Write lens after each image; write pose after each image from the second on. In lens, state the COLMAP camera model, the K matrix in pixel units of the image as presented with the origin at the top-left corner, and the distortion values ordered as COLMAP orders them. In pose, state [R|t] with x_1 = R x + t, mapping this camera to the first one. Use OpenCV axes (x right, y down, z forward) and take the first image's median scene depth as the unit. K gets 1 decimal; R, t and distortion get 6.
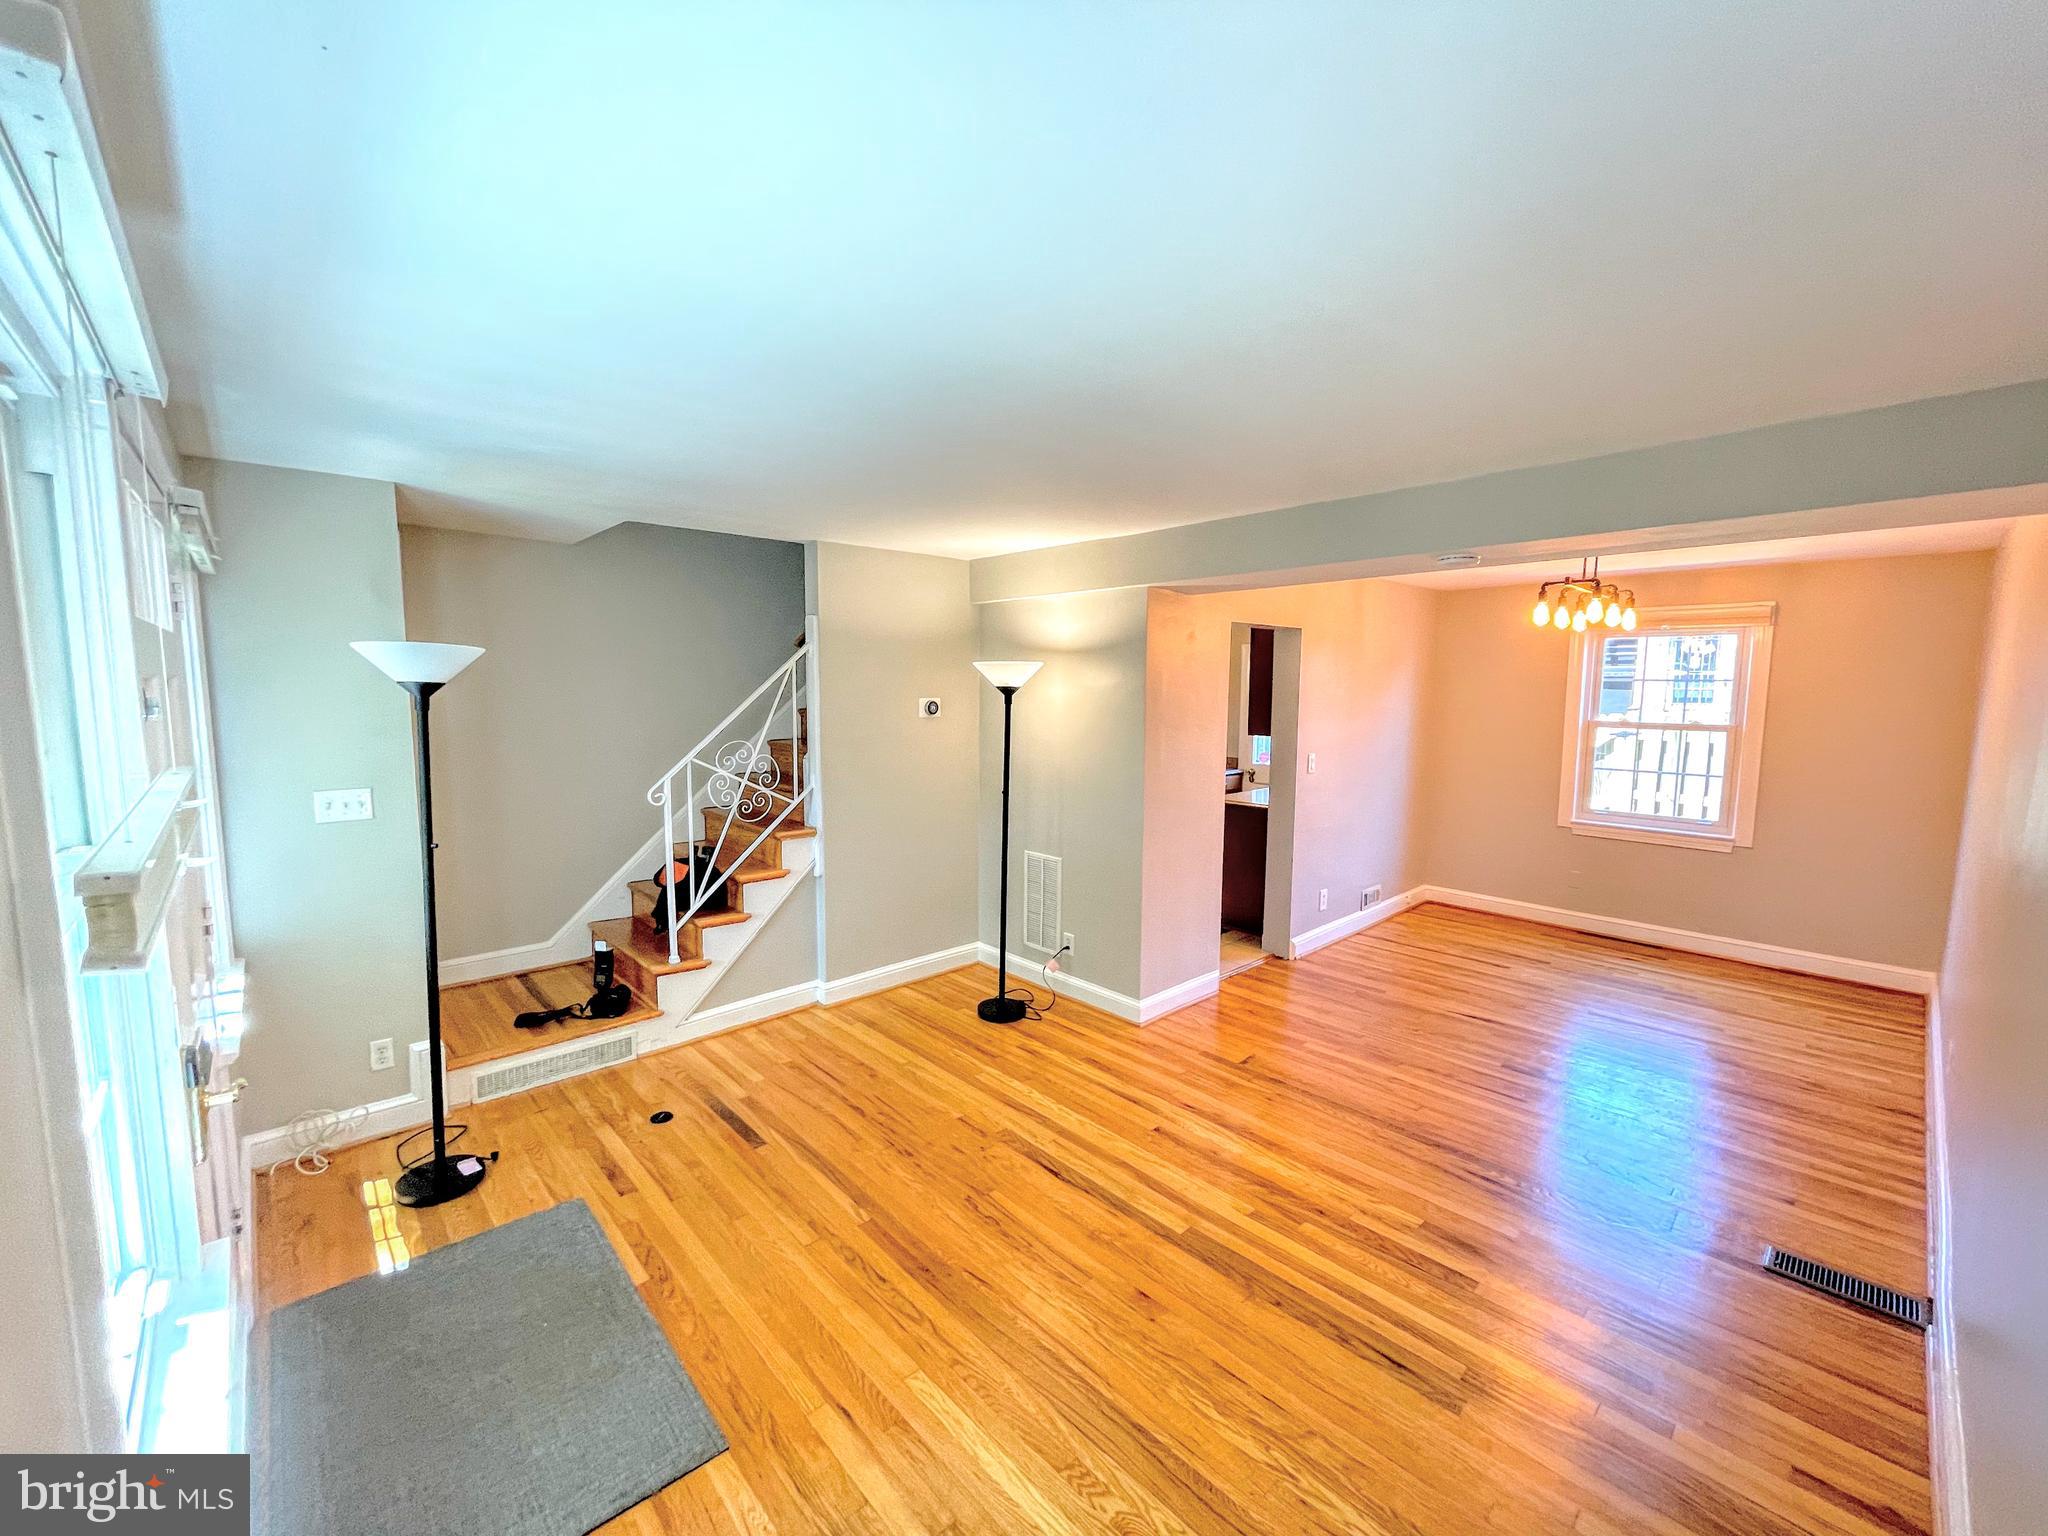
lens RADIAL K [[839.3, 0, 1018.3], [0, 839.3, 773.3], [0, 0, 1]] dist [-0.002008, -0.000845]
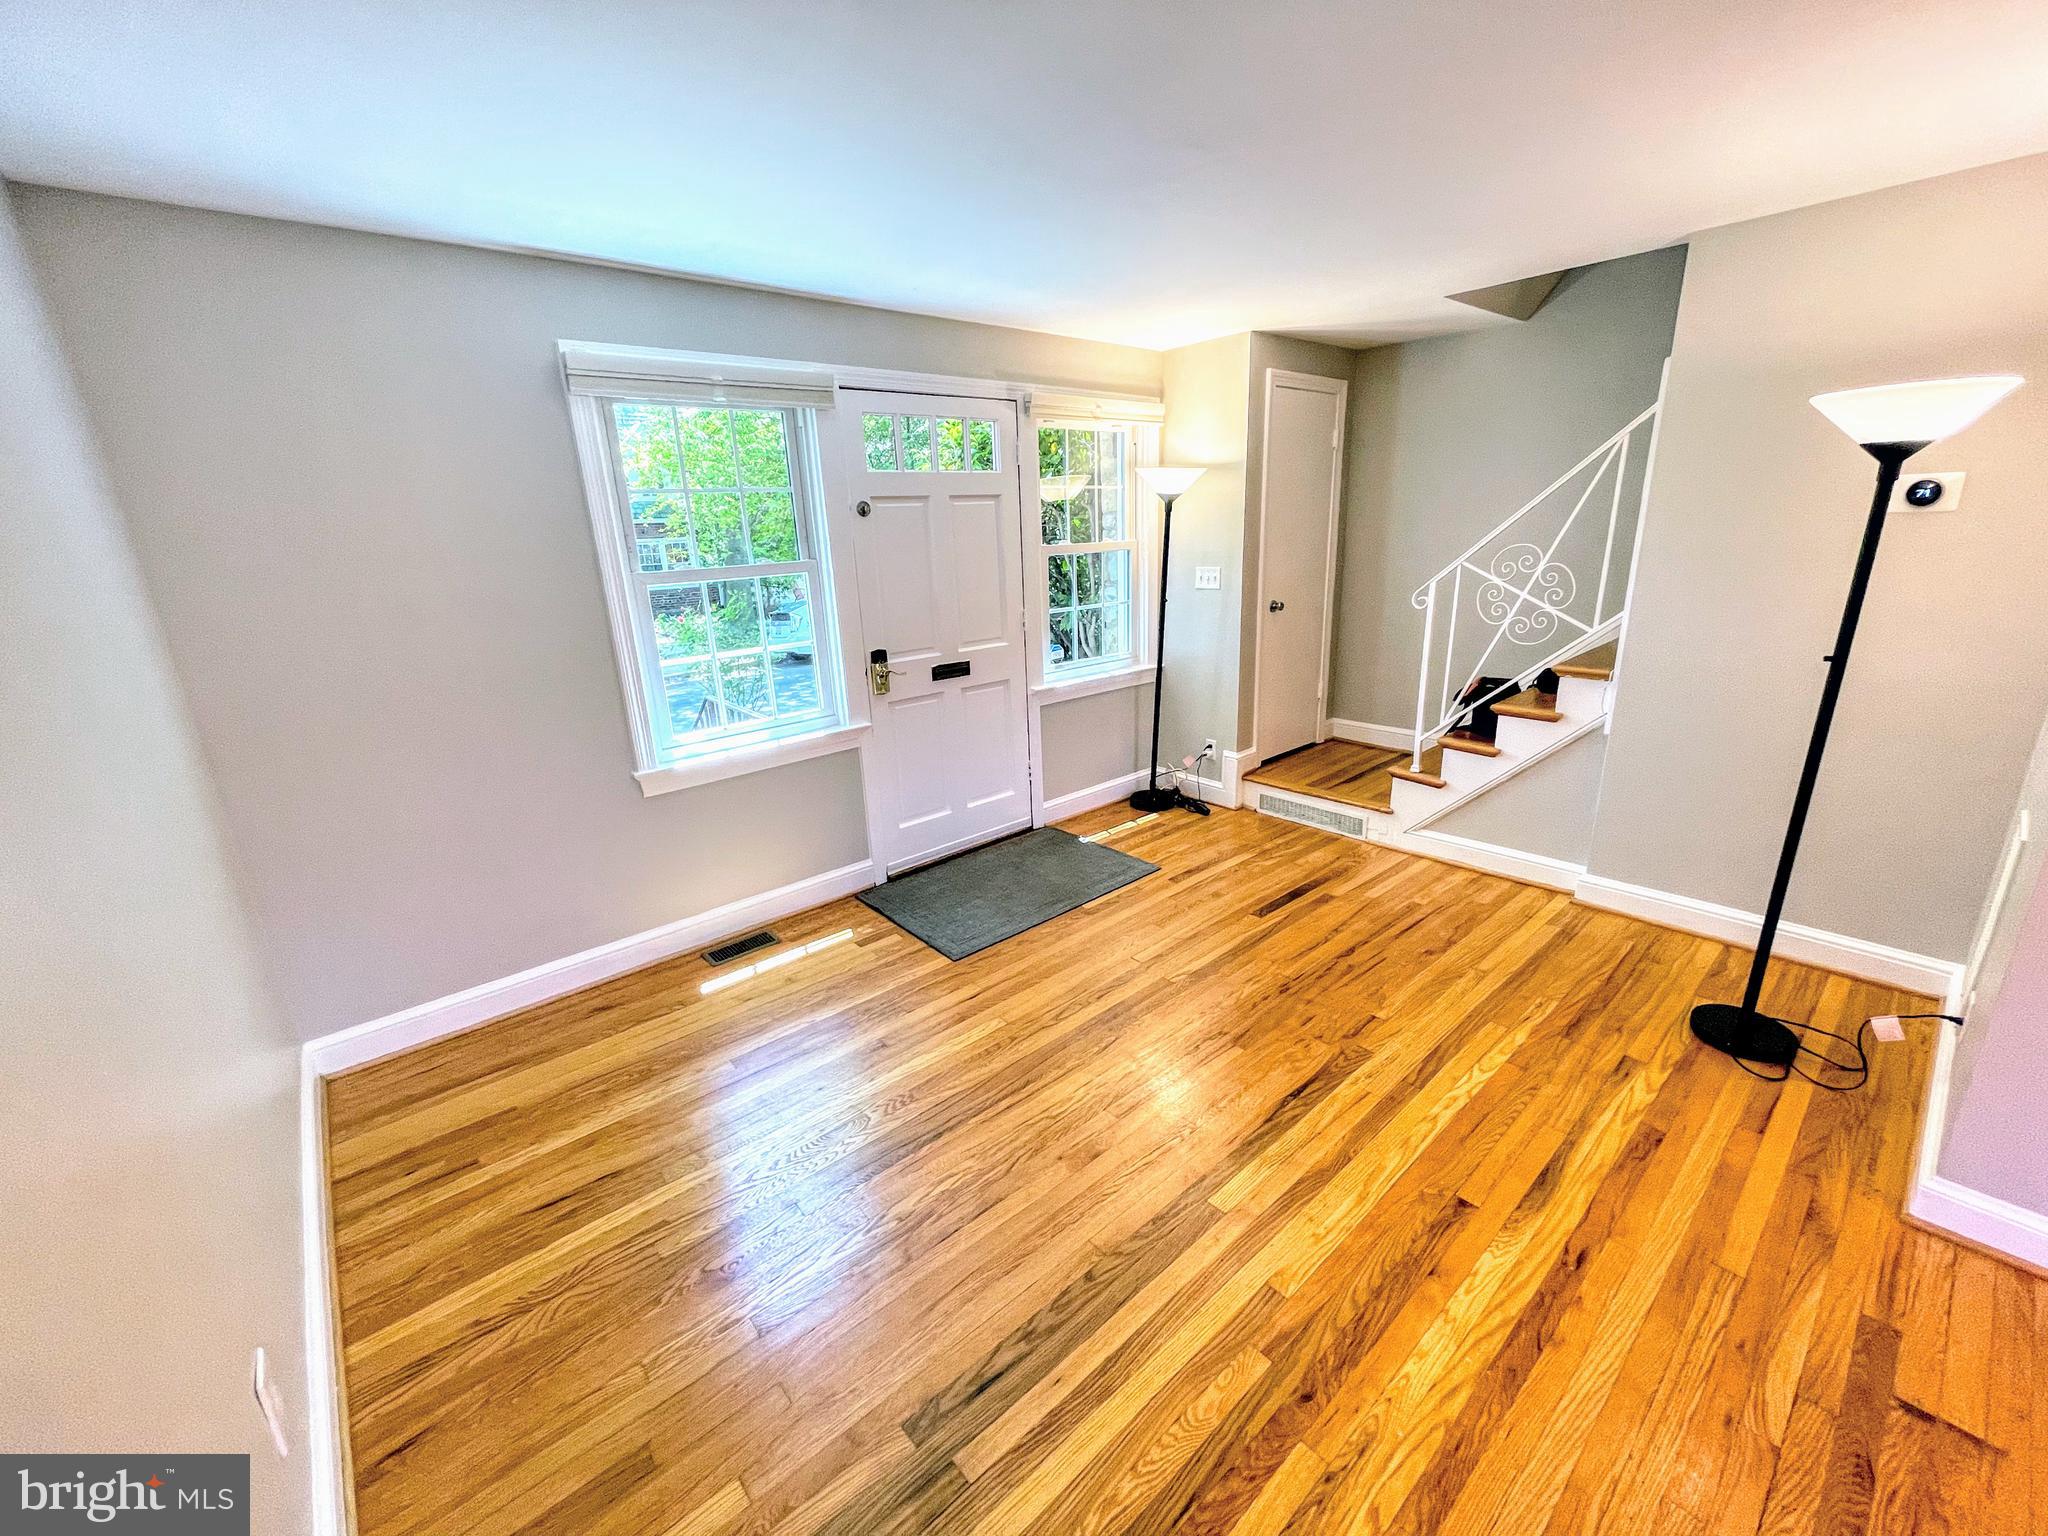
lens RADIAL K [[822.6, 0, 1019.6], [0, 822.6, 772.9], [0, 0, 1]] dist [-0.002210, -0.000604]
pose [[-0.035795, 0.288090, -0.956934, 0.623944], [-0.065463, 0.954815, 0.289901, -0.030211], [0.997213, 0.073021, -0.015318, 0.619666]]
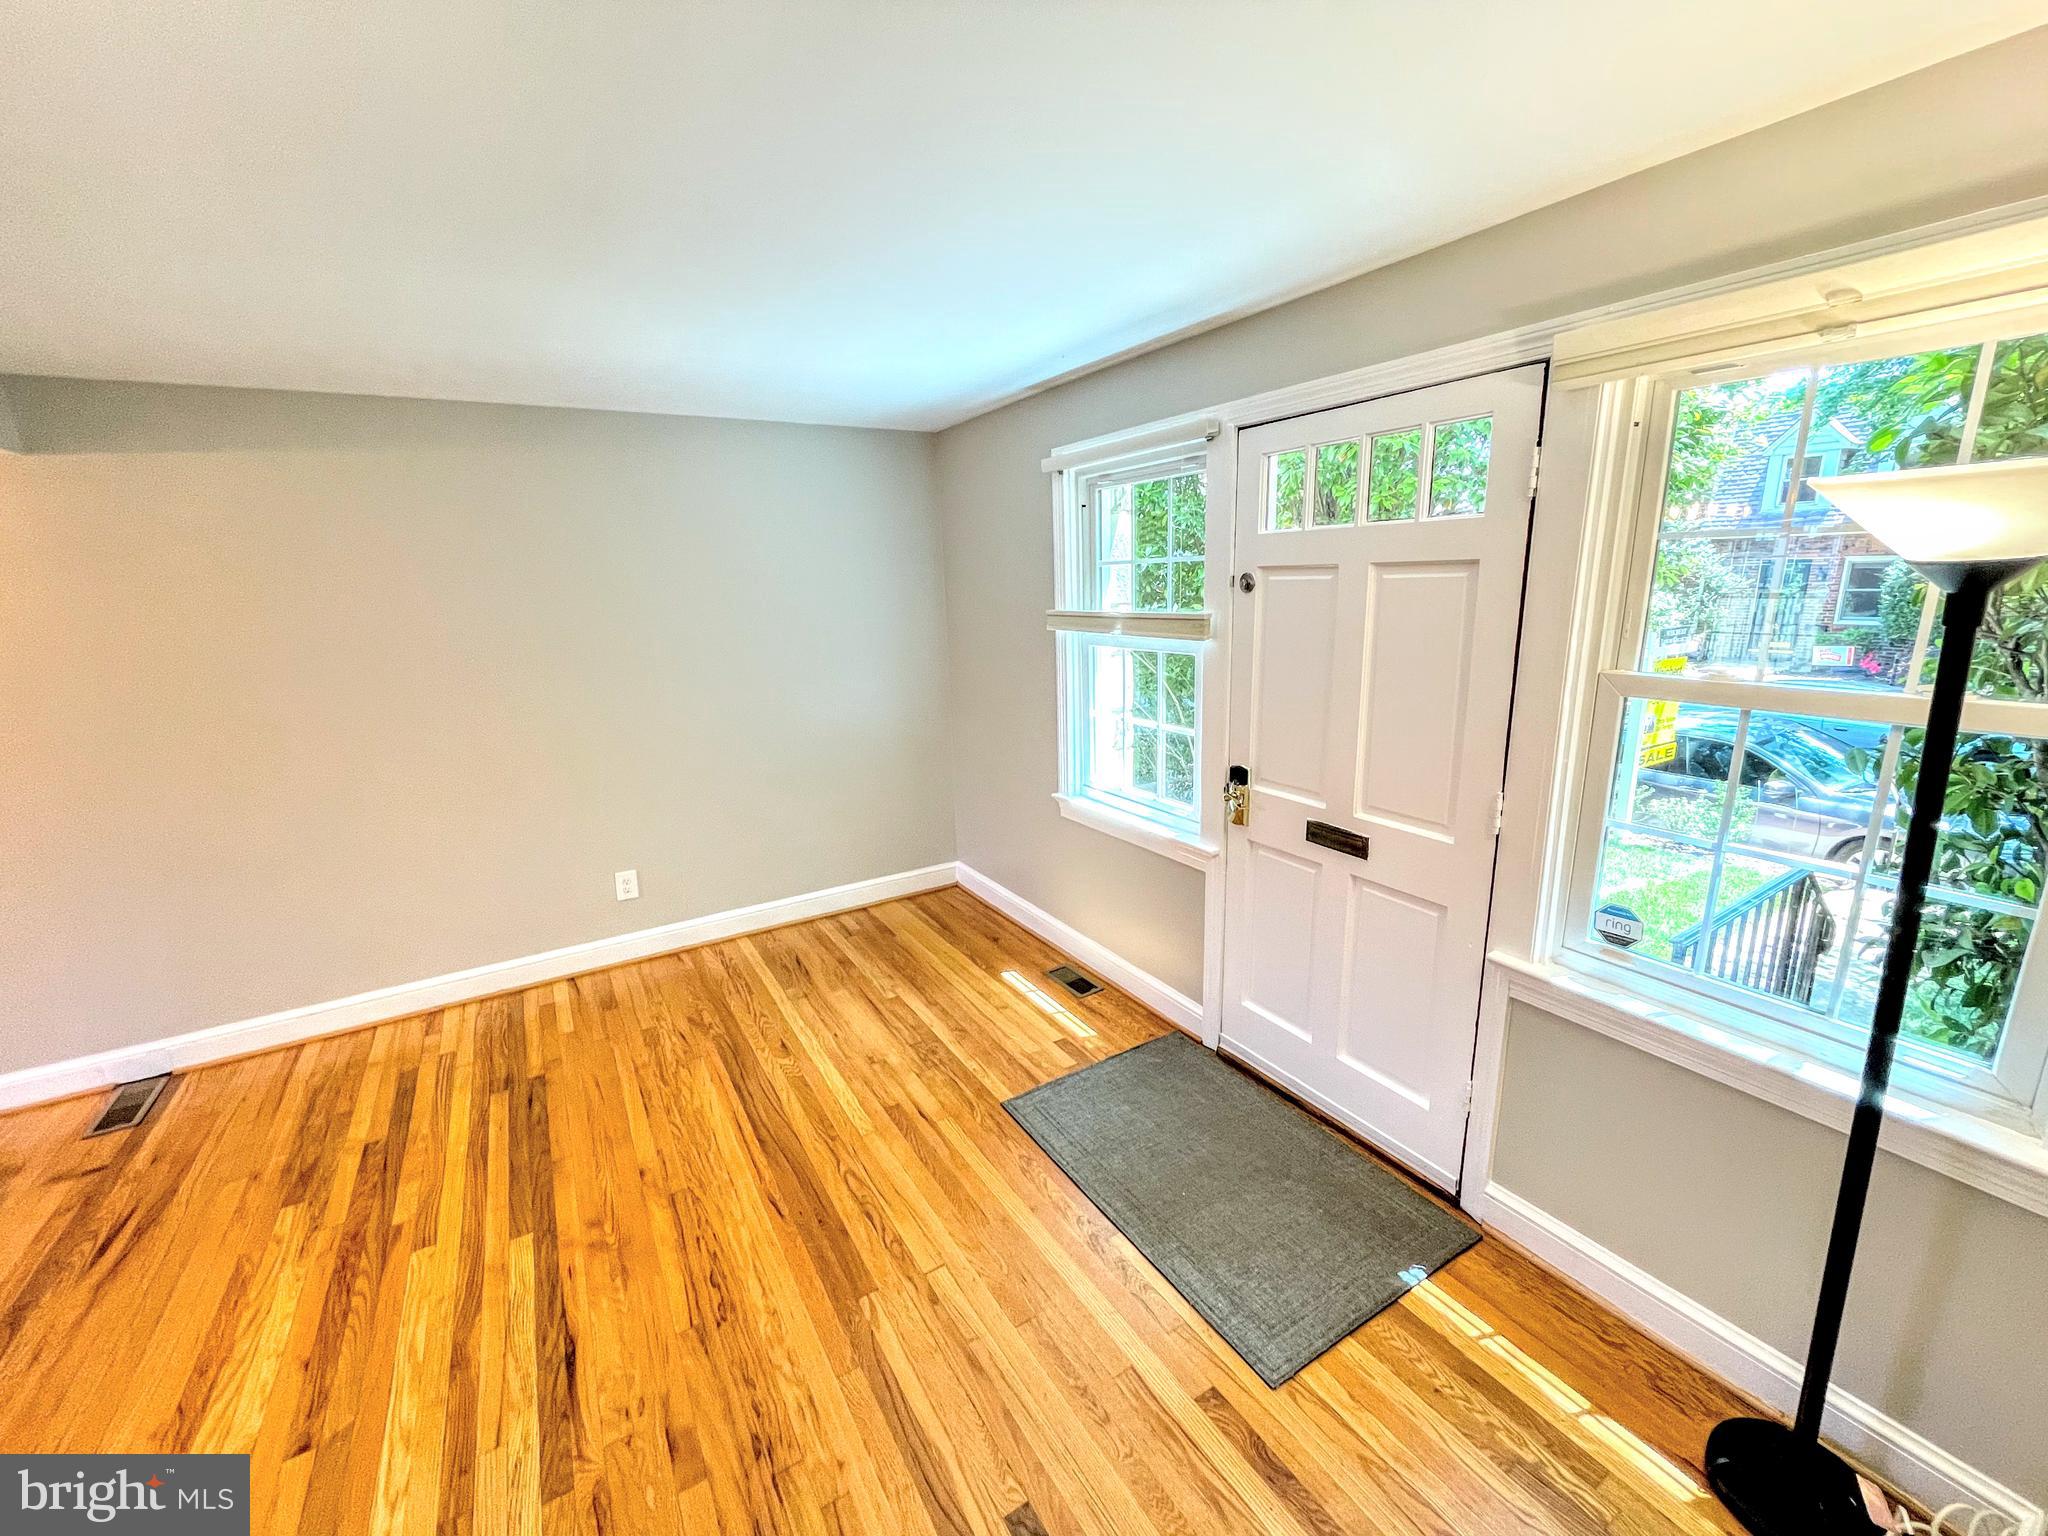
lens RADIAL K [[822.6, 0, 1019.6], [0, 822.6, 772.9], [0, 0, 1]] dist [-0.002210, -0.000604]
pose [[-0.981059, -0.023391, 0.192291, -0.353847], [0.043284, 0.941112, 0.335313, -0.130629], [-0.188811, 0.337285, -0.922274, 1.175295]]
